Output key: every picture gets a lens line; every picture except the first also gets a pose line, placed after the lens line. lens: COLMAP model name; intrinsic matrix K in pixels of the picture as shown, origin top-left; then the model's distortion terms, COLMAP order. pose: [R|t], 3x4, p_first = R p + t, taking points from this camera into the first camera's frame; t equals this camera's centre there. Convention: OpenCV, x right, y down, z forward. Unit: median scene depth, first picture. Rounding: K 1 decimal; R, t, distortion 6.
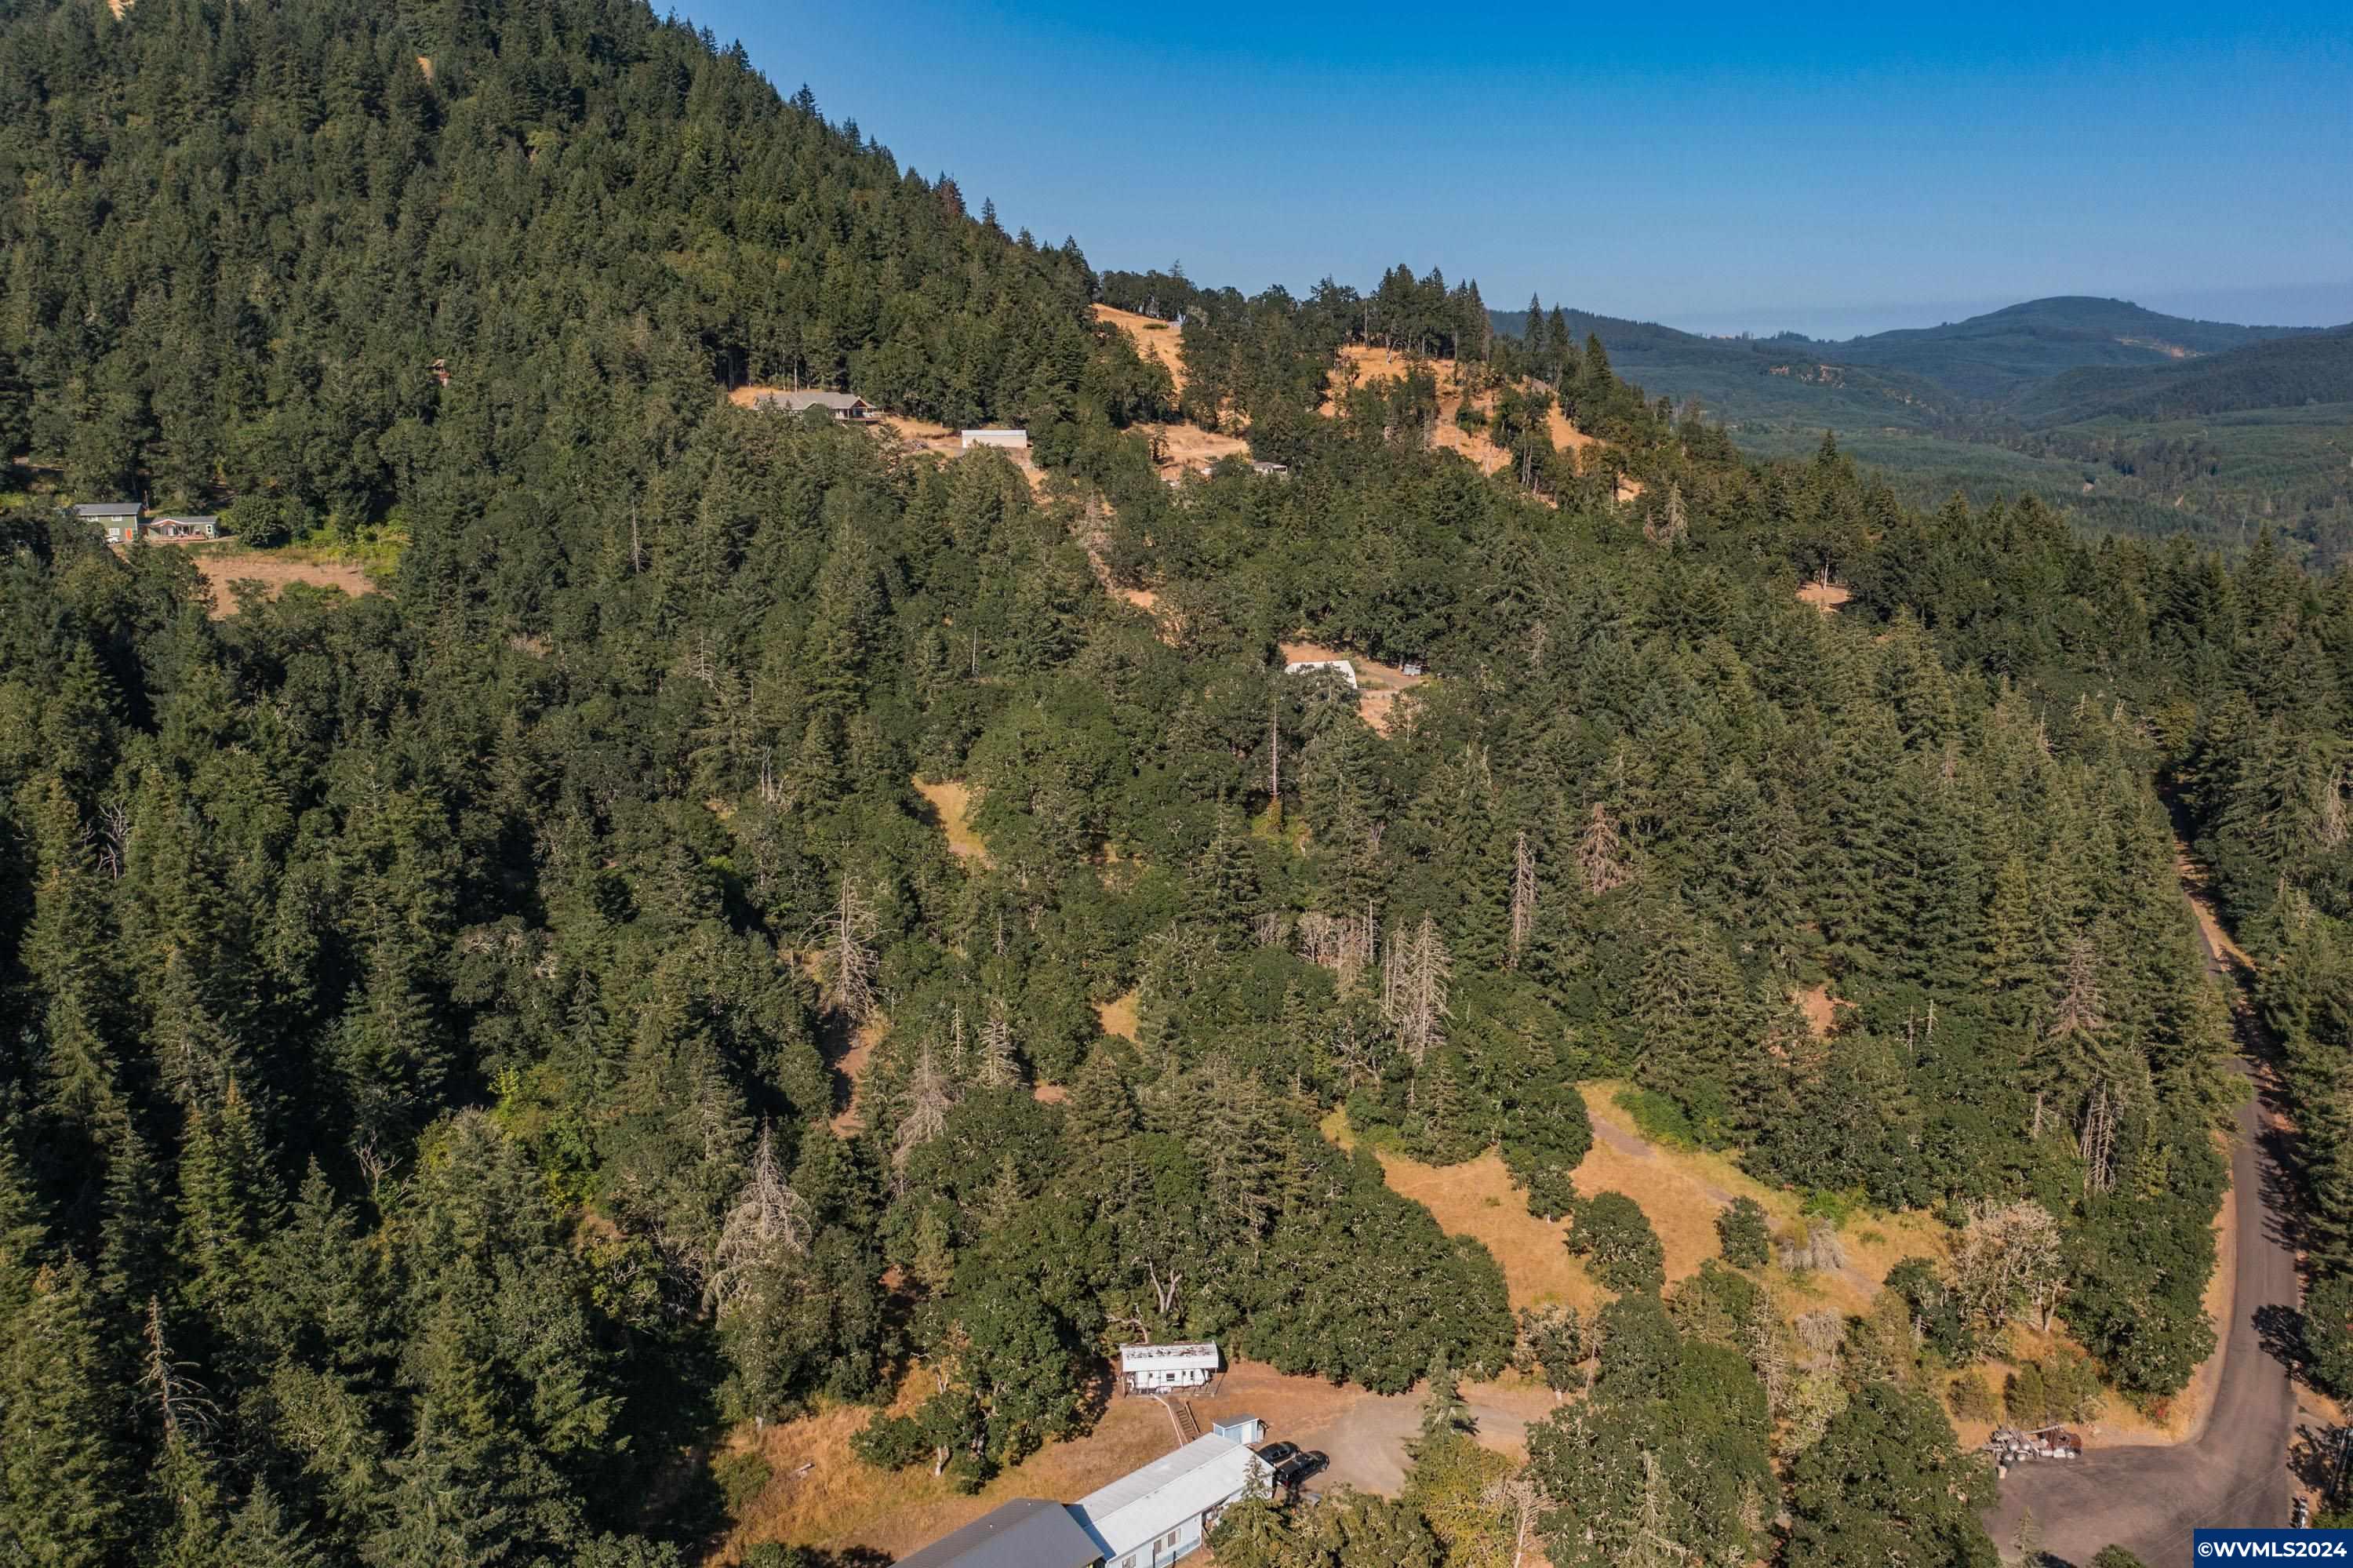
lens RADIAL K [[1905.1, 0, 1178.2], [0, 1905.1, 781.6], [0, 0, 1]] dist [-0.006979, 0.006760]
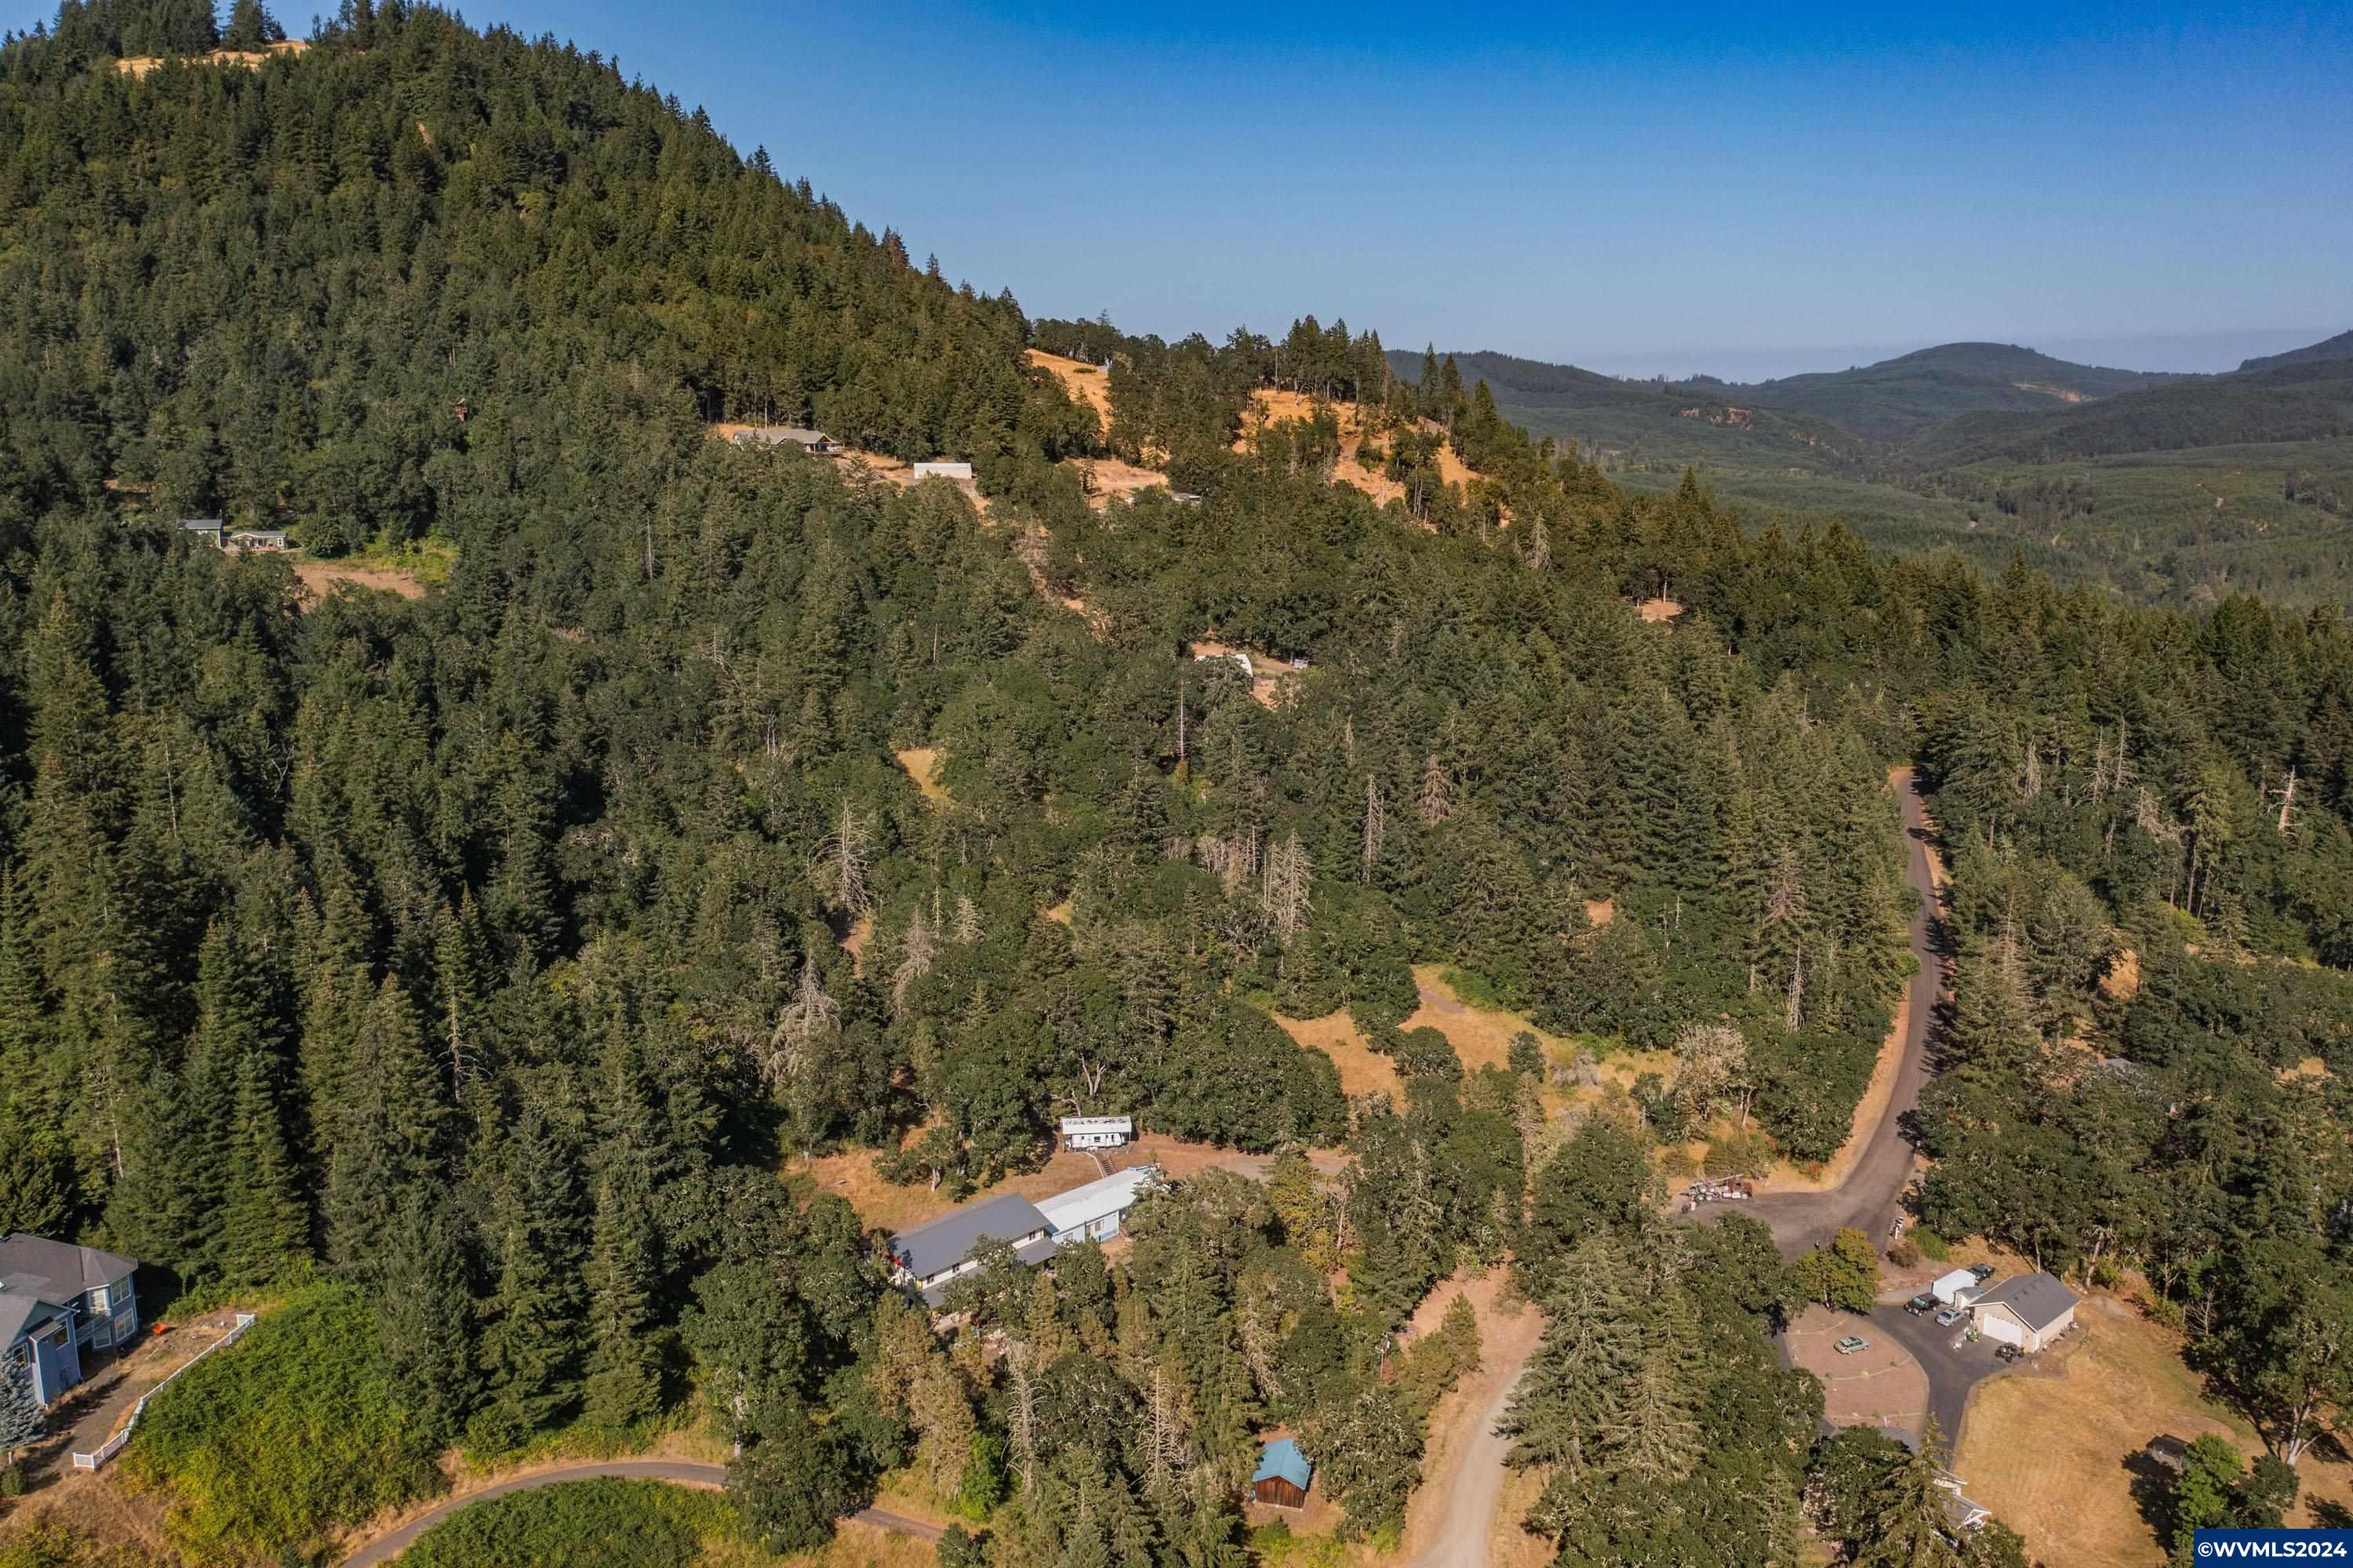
lens RADIAL K [[1905.1, 0, 1175.1], [0, 1905.1, 784.7], [0, 0, 1]] dist [-0.006979, 0.006760]
pose [[0.999363, -0.000555, 0.035671, 0.001932], [0.001182, 0.999845, -0.017558, 0.044443], [-0.035655, 0.017589, 0.999209, -0.221151]]
